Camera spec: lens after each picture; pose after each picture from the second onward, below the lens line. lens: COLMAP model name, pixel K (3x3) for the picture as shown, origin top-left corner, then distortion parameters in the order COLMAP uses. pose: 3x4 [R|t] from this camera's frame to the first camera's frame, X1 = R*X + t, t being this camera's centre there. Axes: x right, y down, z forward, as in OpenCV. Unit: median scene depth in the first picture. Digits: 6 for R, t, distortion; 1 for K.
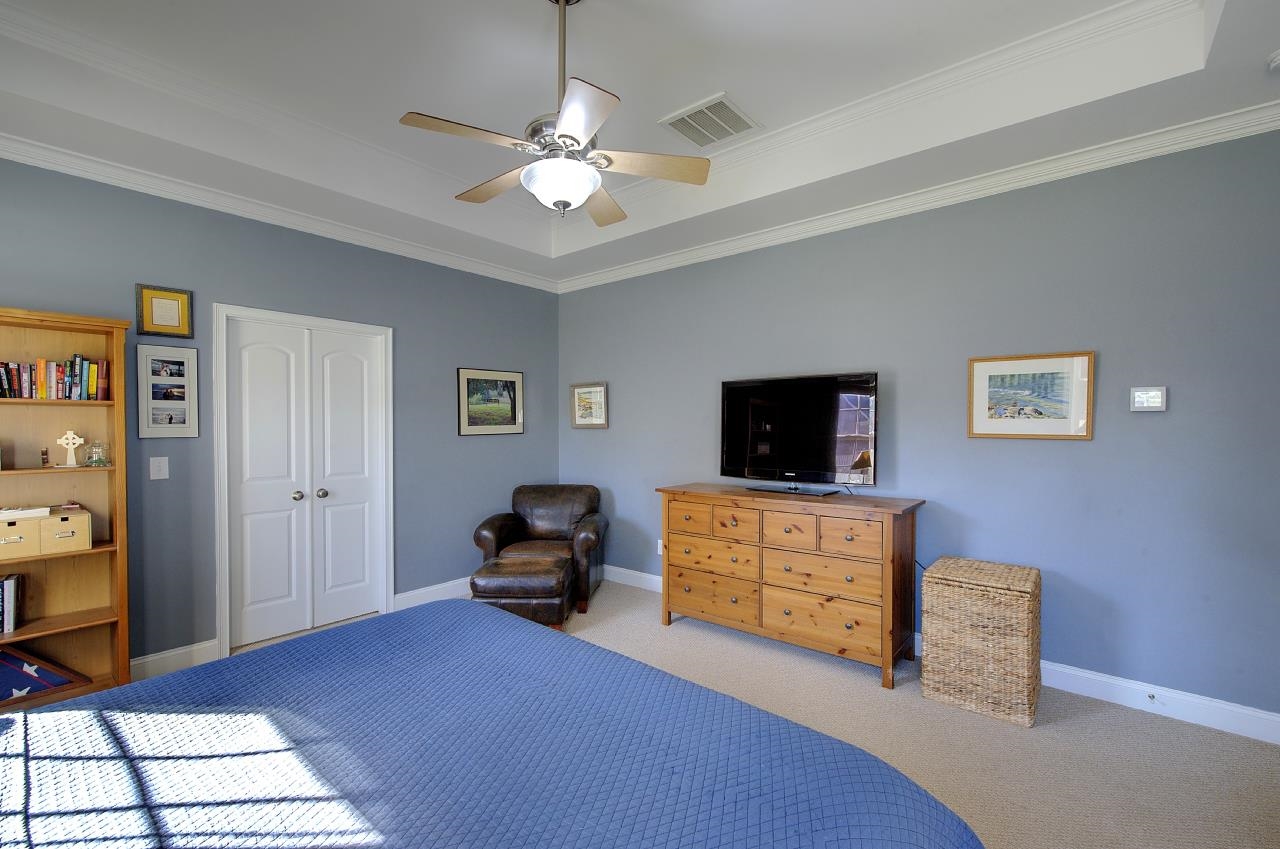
lens RADIAL K [[549.3, 0, 661.1], [0, 549.3, 437.1], [0, 0, 1]] dist [-0.008126, 0.000155]
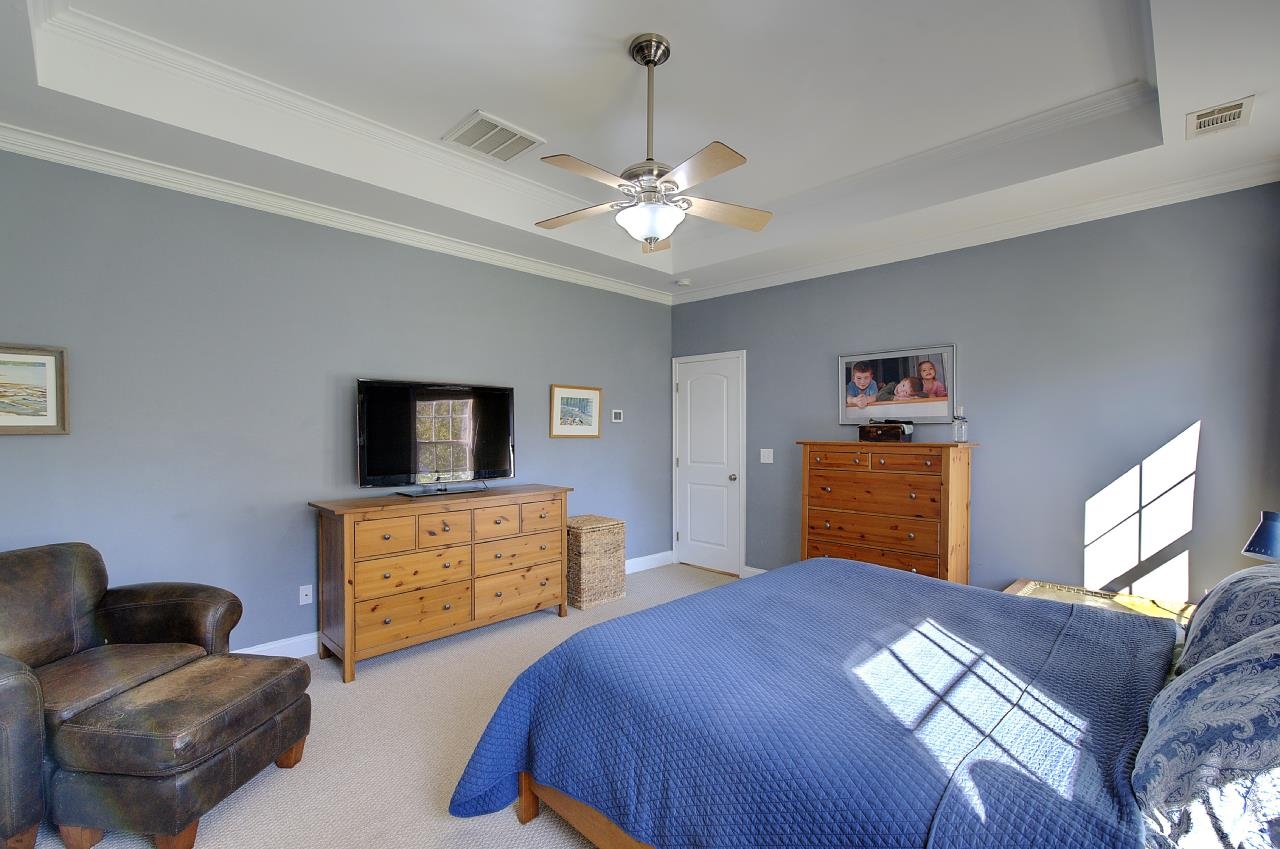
lens RADIAL K [[550.3, 0, 643.0], [0, 550.3, 436.9], [0, 0, 1]] dist [-0.000238, 0.000031]
pose [[0.114022, -0.012589, 0.993398, -0.868877], [0.021156, 0.999724, 0.010241, -0.011232], [-0.993253, 0.019848, 0.114257, 0.575975]]
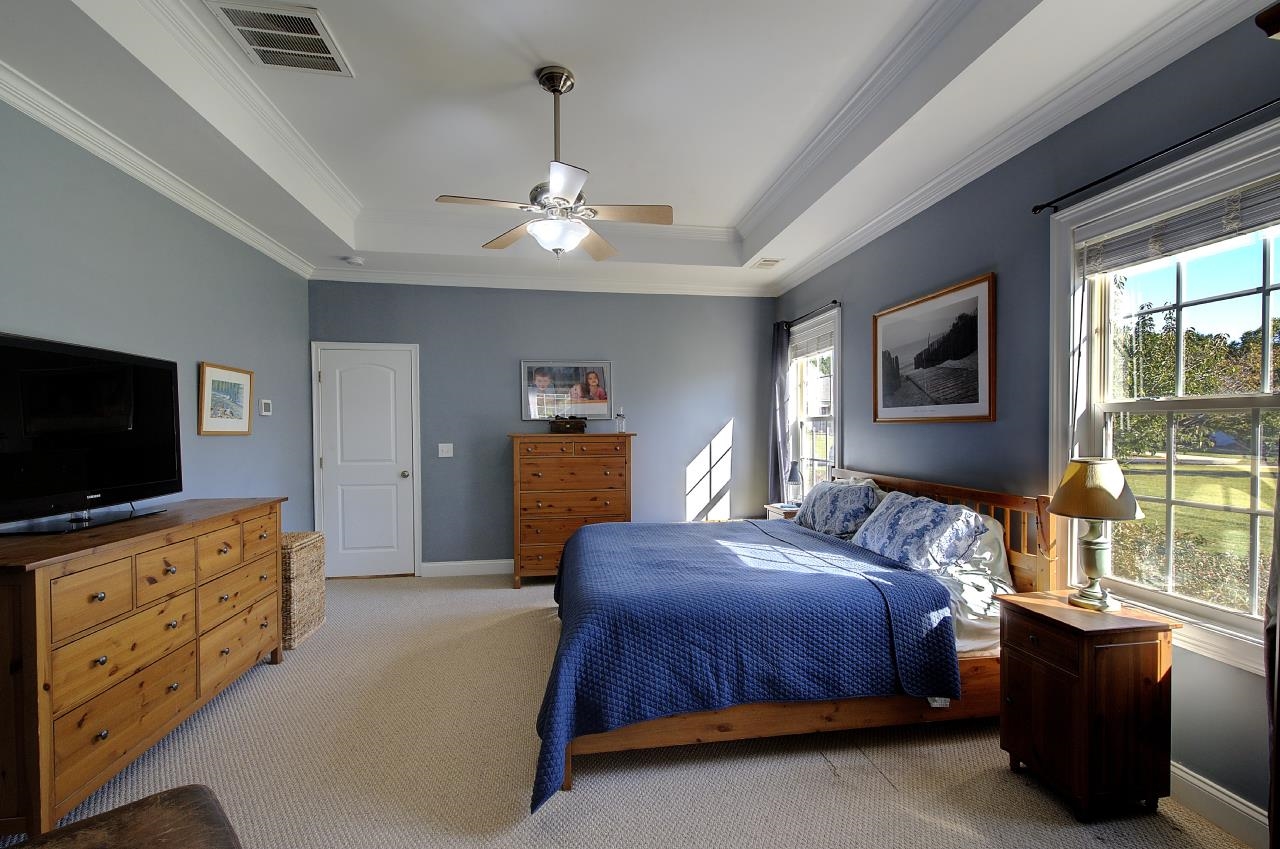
lens RADIAL K [[548.7, 0, 645.4], [0, 548.7, 432.2], [0, 0, 1]] dist [-0.011192, 0.008752]
pose [[-0.734357, -0.001562, 0.678762, -0.785489], [0.020359, 0.999497, 0.024327, -0.013120], [-0.678458, 0.031684, -0.733956, 1.176138]]
